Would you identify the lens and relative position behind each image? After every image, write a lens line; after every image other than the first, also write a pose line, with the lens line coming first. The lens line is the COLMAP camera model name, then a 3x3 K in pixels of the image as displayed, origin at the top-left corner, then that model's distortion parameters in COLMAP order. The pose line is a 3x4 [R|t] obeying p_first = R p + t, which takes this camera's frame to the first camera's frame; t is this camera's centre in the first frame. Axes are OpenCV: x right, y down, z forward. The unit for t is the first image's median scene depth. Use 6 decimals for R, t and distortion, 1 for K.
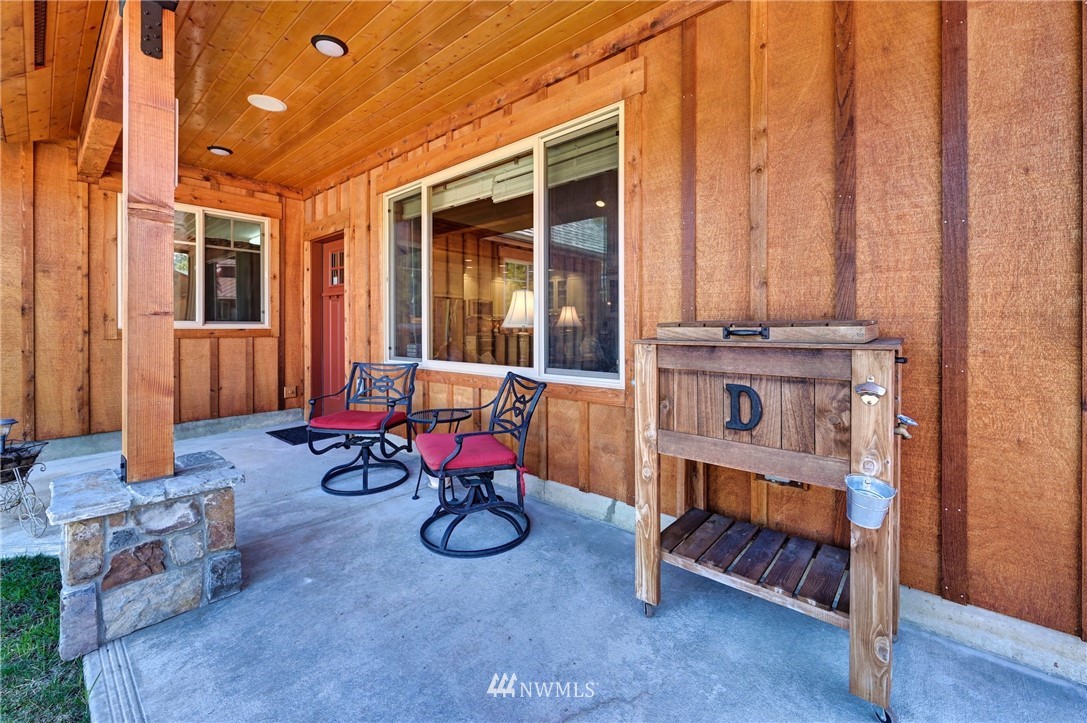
lens RADIAL K [[428.2, 0, 543.0], [0, 428.2, 360.2], [0, 0, 1]] dist [0.000975, 0.000010]
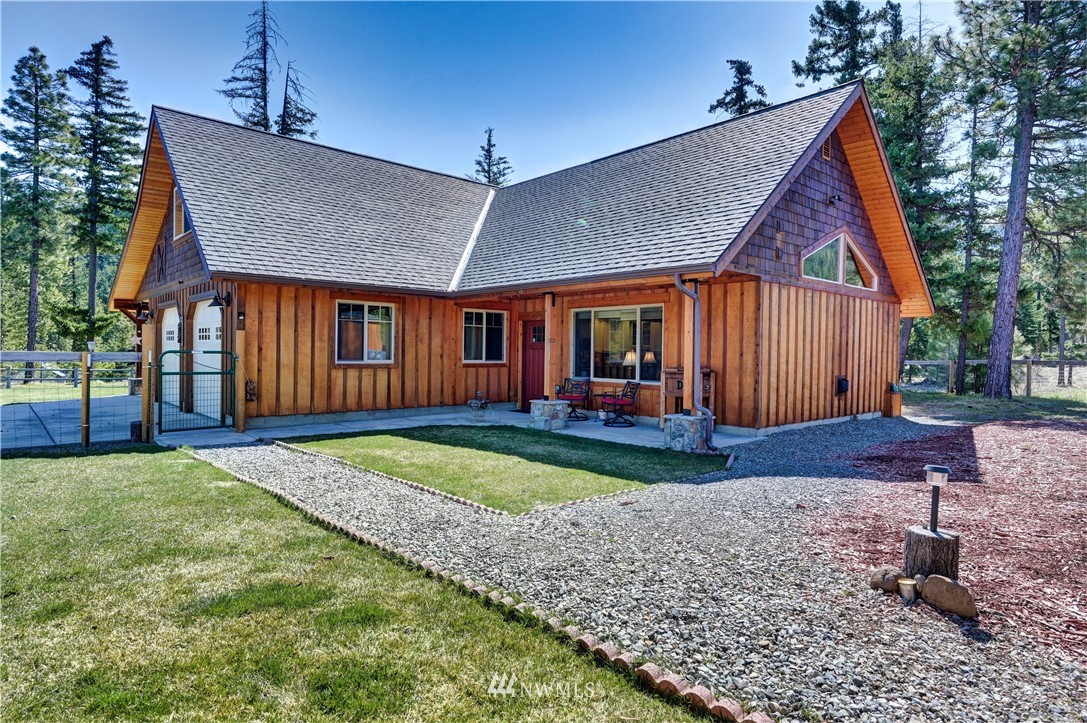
lens RADIAL K [[615.9, 0, 543.5], [0, 615.9, 361.5], [0, 0, 1]] dist [0.002259, 0.000205]
pose [[0.991917, 0.012378, -0.126285, -0.108004], [-0.019363, 0.998340, -0.054236, 0.124302], [0.125404, 0.056243, 0.990510, -3.085608]]
